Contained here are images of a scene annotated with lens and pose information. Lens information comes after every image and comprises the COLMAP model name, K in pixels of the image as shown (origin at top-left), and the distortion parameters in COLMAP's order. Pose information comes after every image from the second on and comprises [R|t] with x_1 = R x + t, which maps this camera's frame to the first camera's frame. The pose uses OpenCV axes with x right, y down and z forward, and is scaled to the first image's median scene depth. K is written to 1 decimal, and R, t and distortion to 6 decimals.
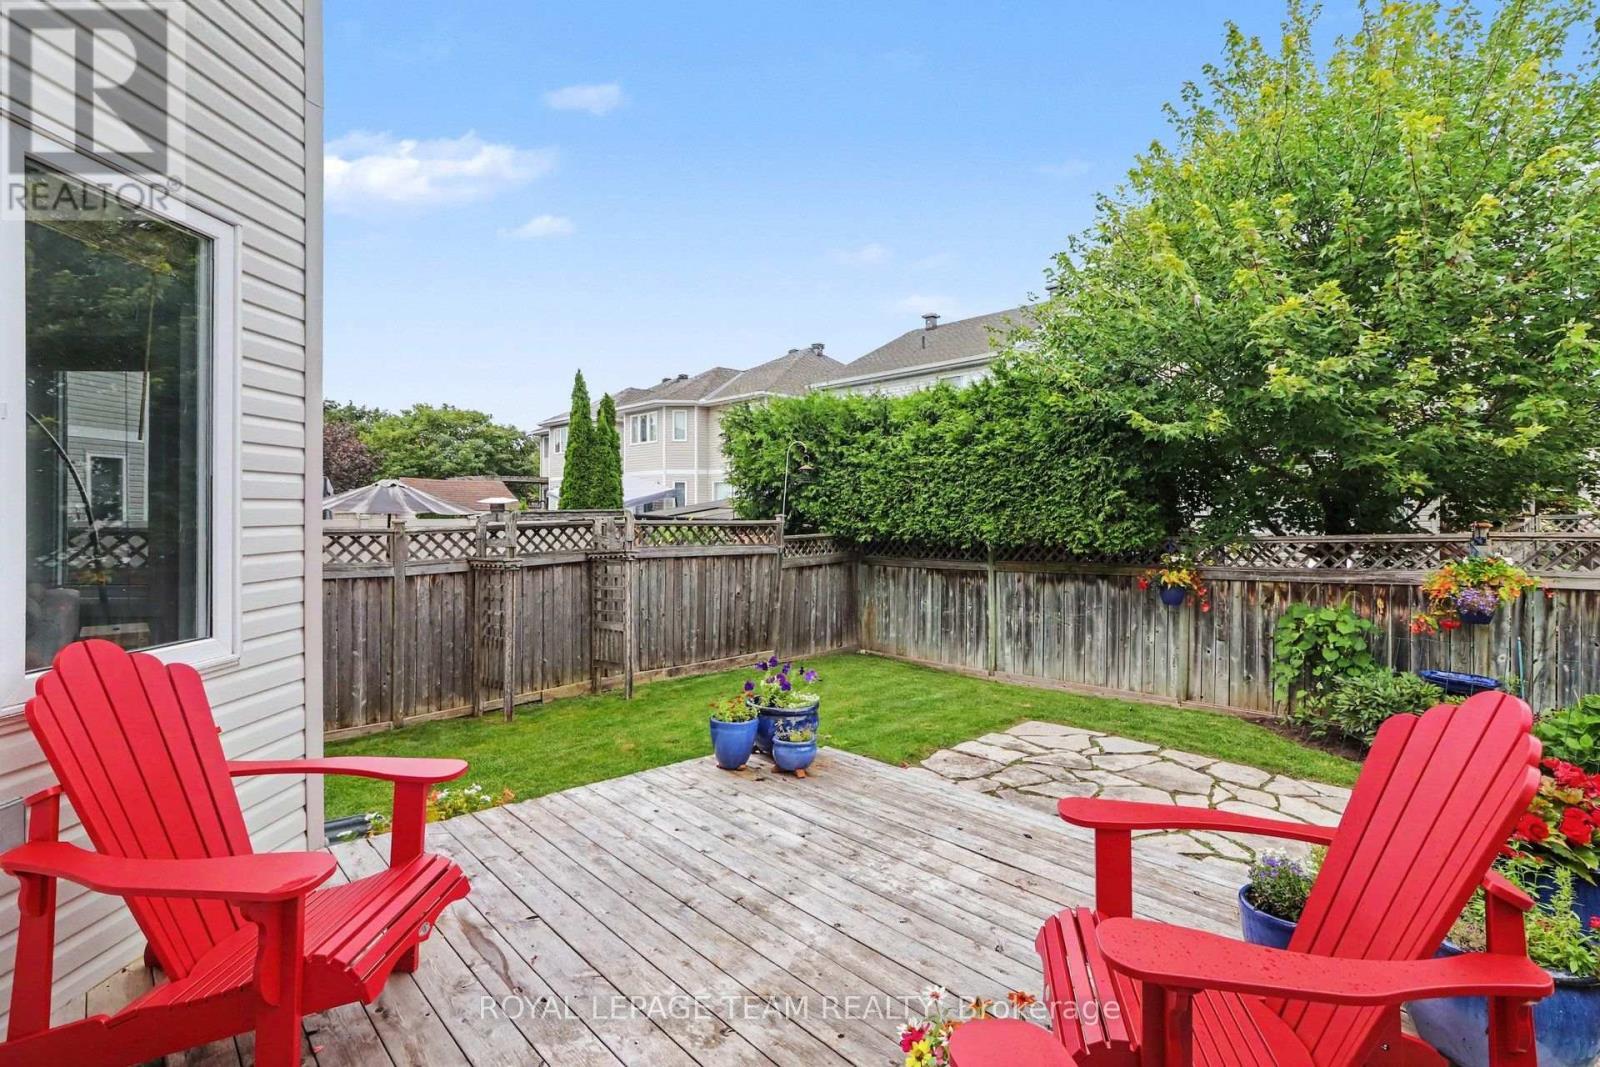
lens RADIAL K [[735.0, 0, 807.1], [0, 735.0, 514.9], [0, 0, 1]] dist [-0.000953, -0.000175]
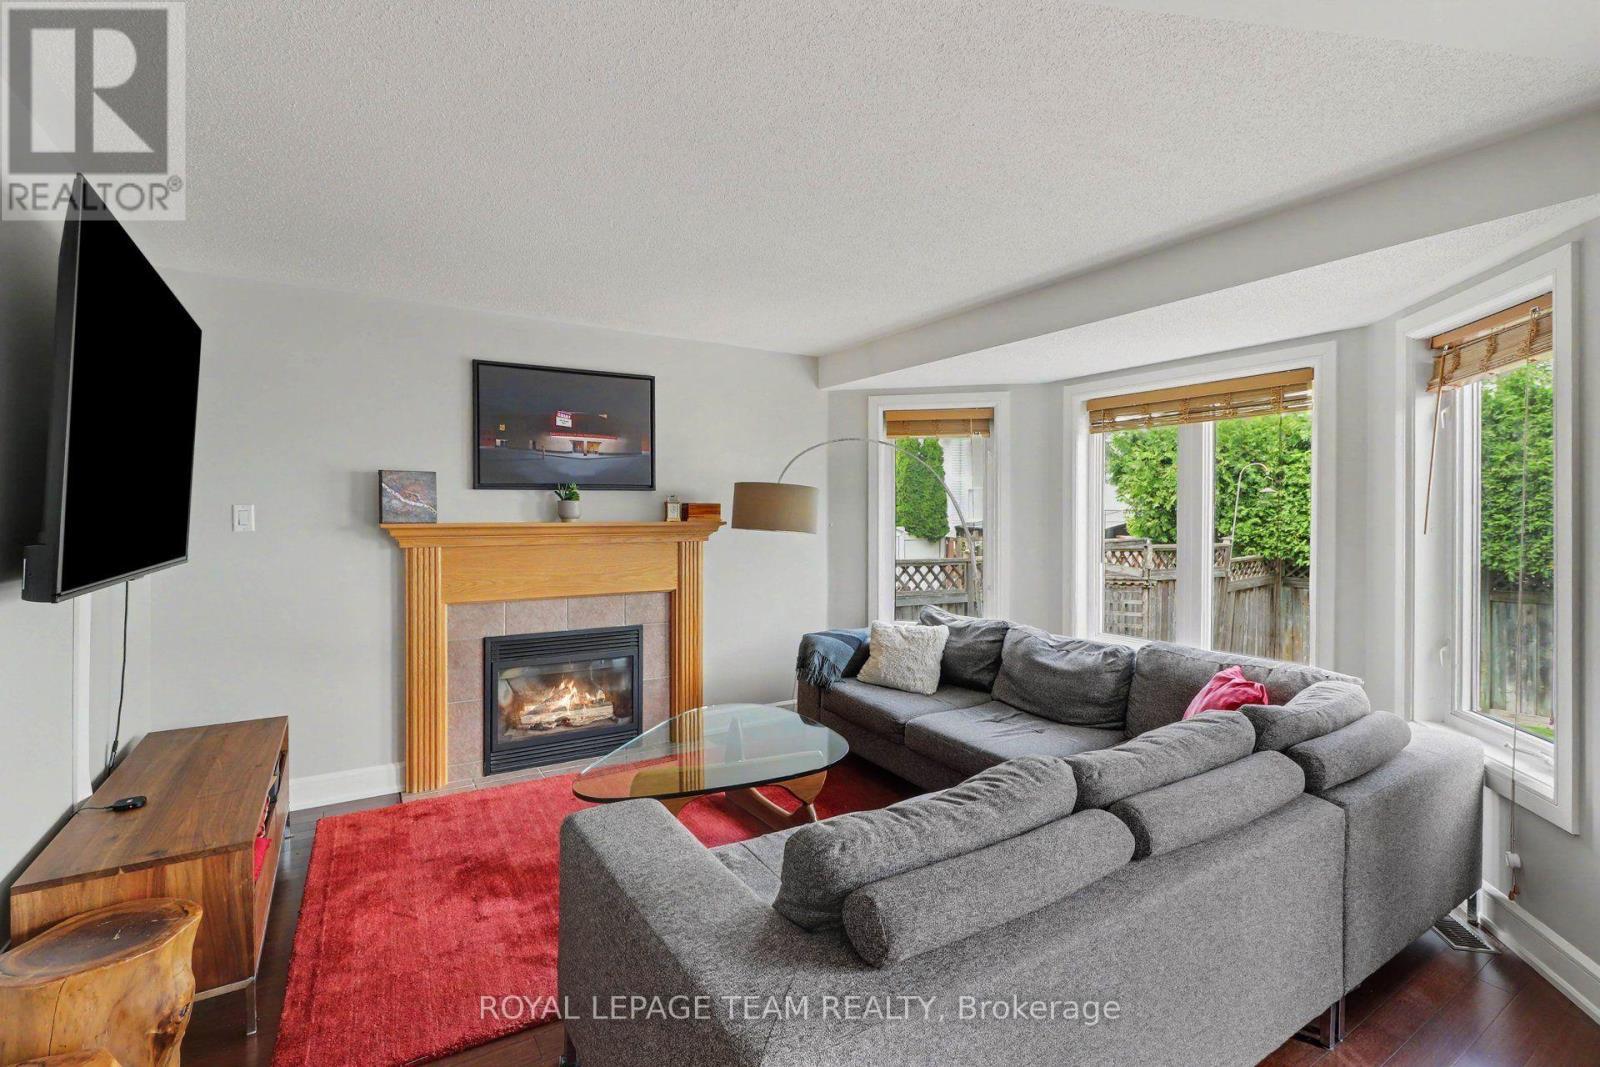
lens RADIAL K [[735.0, 0, 807.1], [0, 735.0, 514.9], [0, 0, 1]] dist [-0.000953, -0.000175]
pose [[0.978185, -0.001284, -0.207732, -0.444912], [0.002330, 0.999986, 0.004791, -0.043032], [0.207723, -0.005170, 0.978174, -0.092938]]
